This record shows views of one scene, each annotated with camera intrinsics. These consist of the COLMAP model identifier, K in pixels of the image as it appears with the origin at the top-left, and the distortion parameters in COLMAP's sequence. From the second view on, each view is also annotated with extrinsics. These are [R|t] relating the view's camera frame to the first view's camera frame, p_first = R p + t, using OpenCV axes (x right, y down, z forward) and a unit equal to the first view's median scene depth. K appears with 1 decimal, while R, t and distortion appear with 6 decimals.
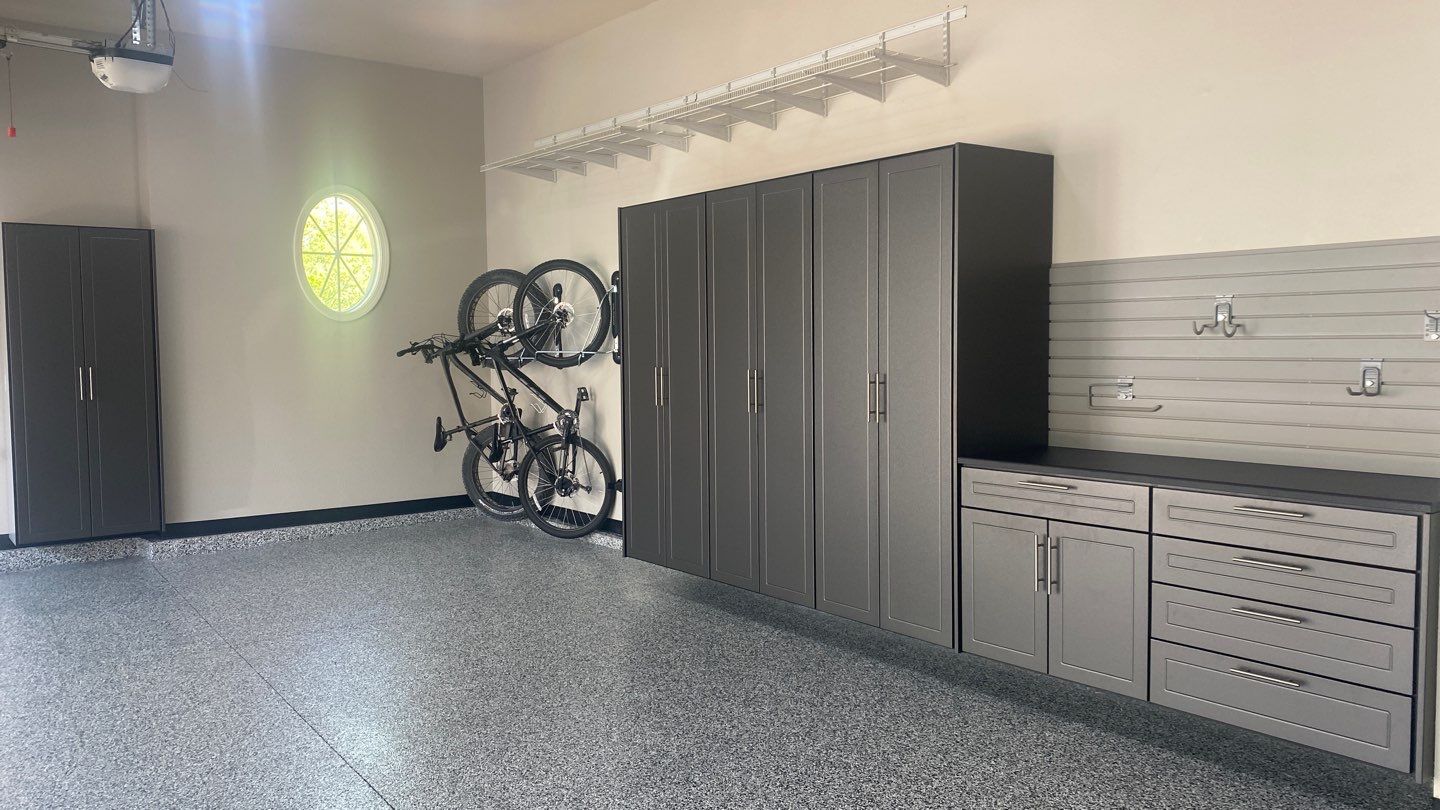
lens RADIAL K [[1087.9, 0, 710.7], [0, 1087.9, 401.2], [0, 0, 1]] dist [0.043161, -0.075281]
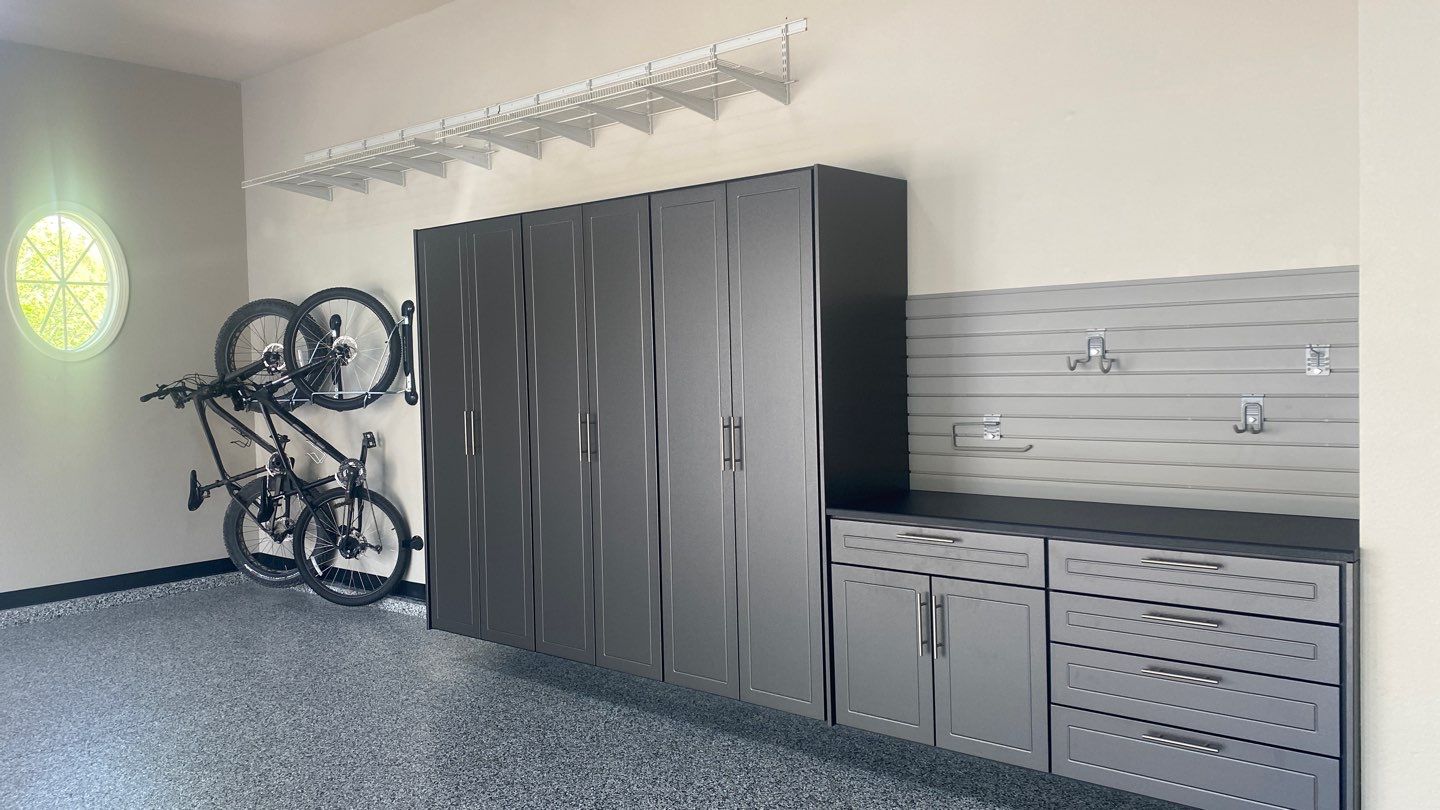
lens RADIAL K [[1087.9, 0, 708.4], [0, 1087.9, 400.0], [0, 0, 1]] dist [0.043161, -0.075281]
pose [[0.978483, -0.021159, 0.205238, -0.048097], [0.026283, 0.999406, -0.022272, -0.019494], [-0.204645, 0.027187, 0.978459, 0.122214]]
